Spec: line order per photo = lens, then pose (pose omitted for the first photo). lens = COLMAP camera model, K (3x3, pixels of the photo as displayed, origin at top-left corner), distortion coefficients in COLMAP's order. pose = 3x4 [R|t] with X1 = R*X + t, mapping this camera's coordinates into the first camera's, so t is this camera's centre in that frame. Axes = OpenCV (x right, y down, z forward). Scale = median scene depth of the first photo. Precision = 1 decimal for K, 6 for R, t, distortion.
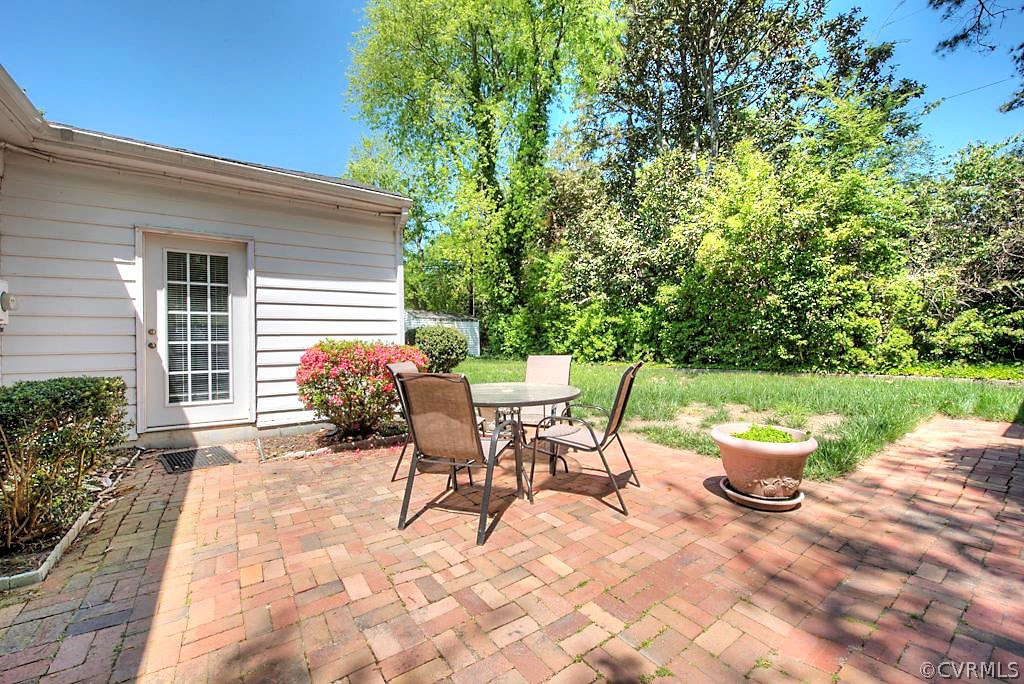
lens RADIAL K [[407.9, 0, 510.0], [0, 407.9, 340.8], [0, 0, 1]] dist [-0.014523, -0.002413]
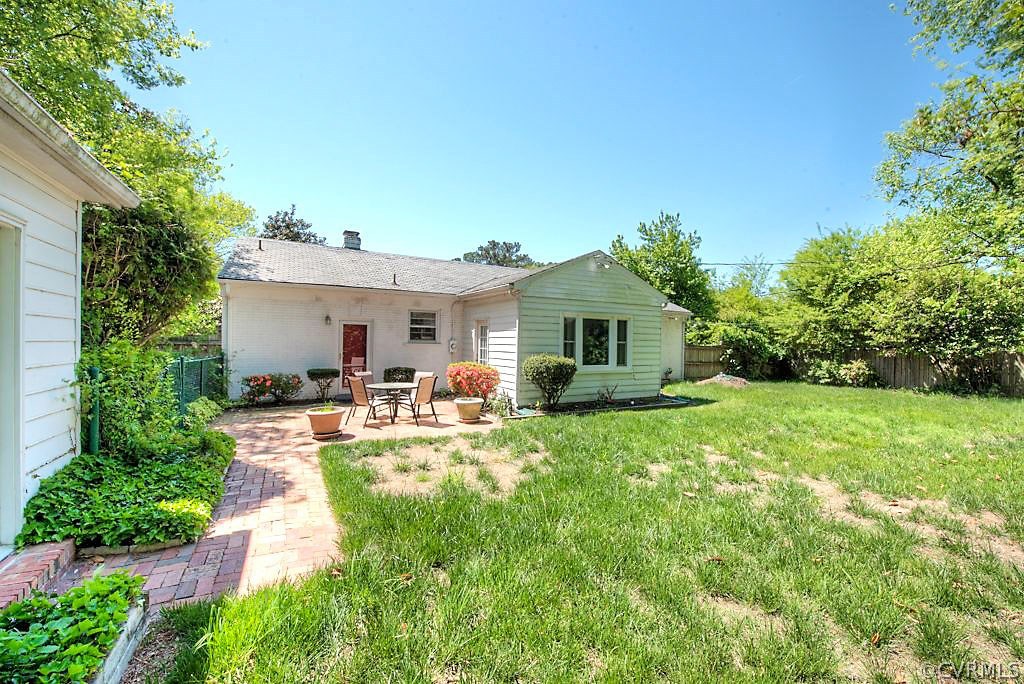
lens RADIAL K [[407.9, 0, 510.6], [0, 407.9, 345.1], [0, 0, 1]] dist [-0.014523, -0.002413]
pose [[-0.114396, 0.016232, -0.993303, 0.944590], [-0.014608, 0.999731, 0.018019, -0.072602], [0.993328, 0.016572, -0.114128, 0.766956]]
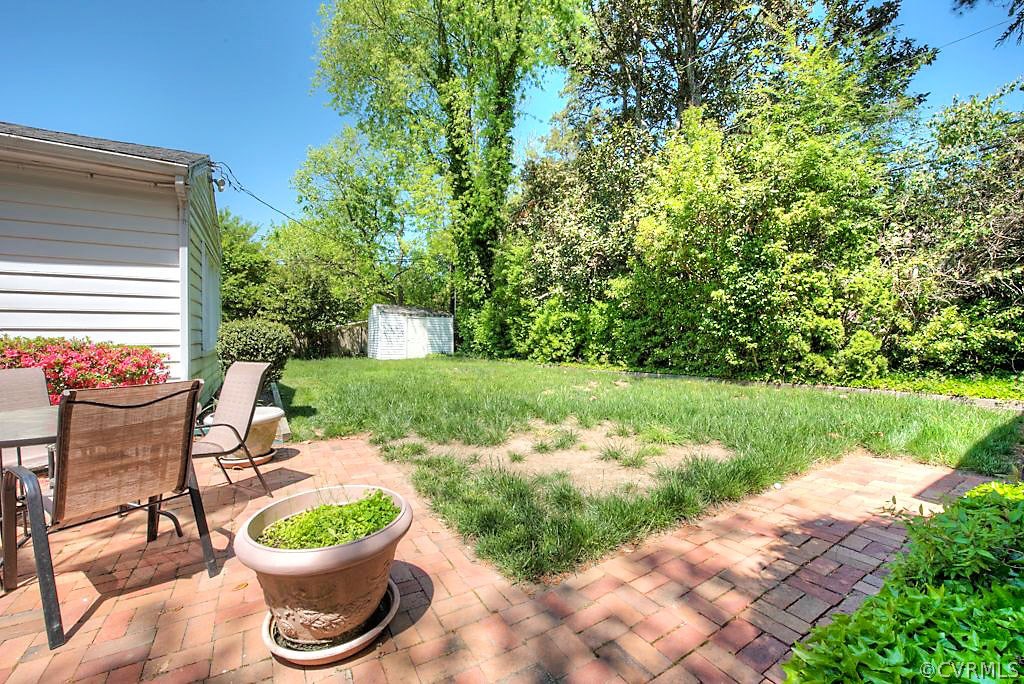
lens RADIAL K [[407.9, 0, 511.7], [0, 407.9, 339.8], [0, 0, 1]] dist [-0.014523, -0.002413]
pose [[0.998477, 0.014143, -0.053319, 0.289111], [-0.013773, 0.999879, 0.007296, -0.007747], [0.053415, -0.006551, 0.998551, 0.143143]]
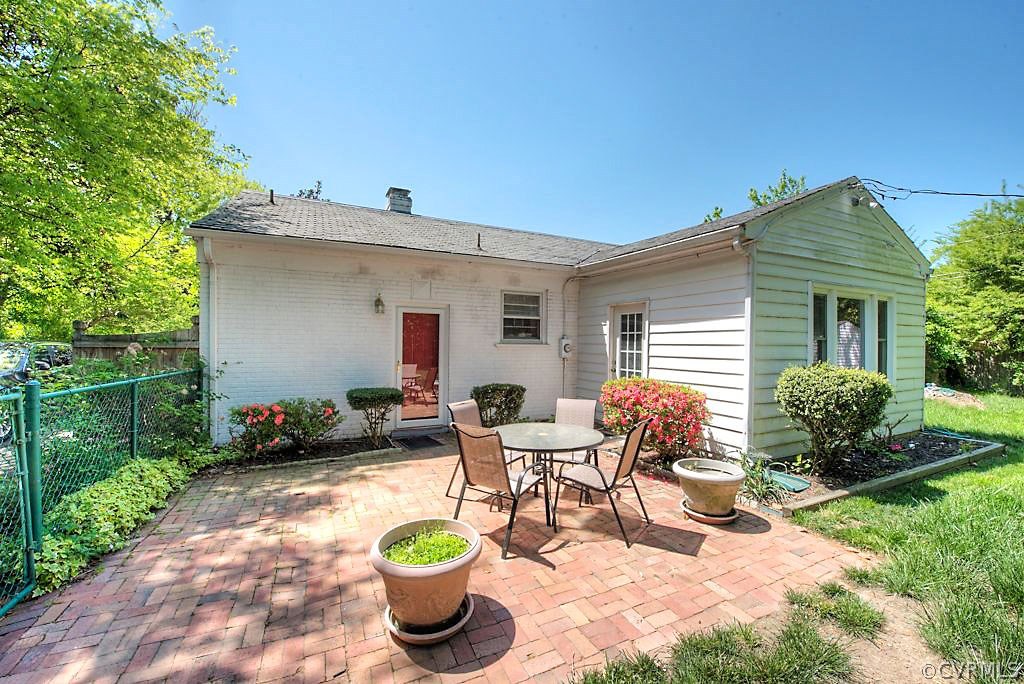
lens RADIAL K [[407.9, 0, 508.3], [0, 407.9, 345.3], [0, 0, 1]] dist [-0.014523, -0.002413]
pose [[-0.168232, 0.015535, -0.985625, 0.451460], [-0.008500, 0.999816, 0.017209, -0.060237], [0.985711, 0.011273, -0.168069, 0.416724]]
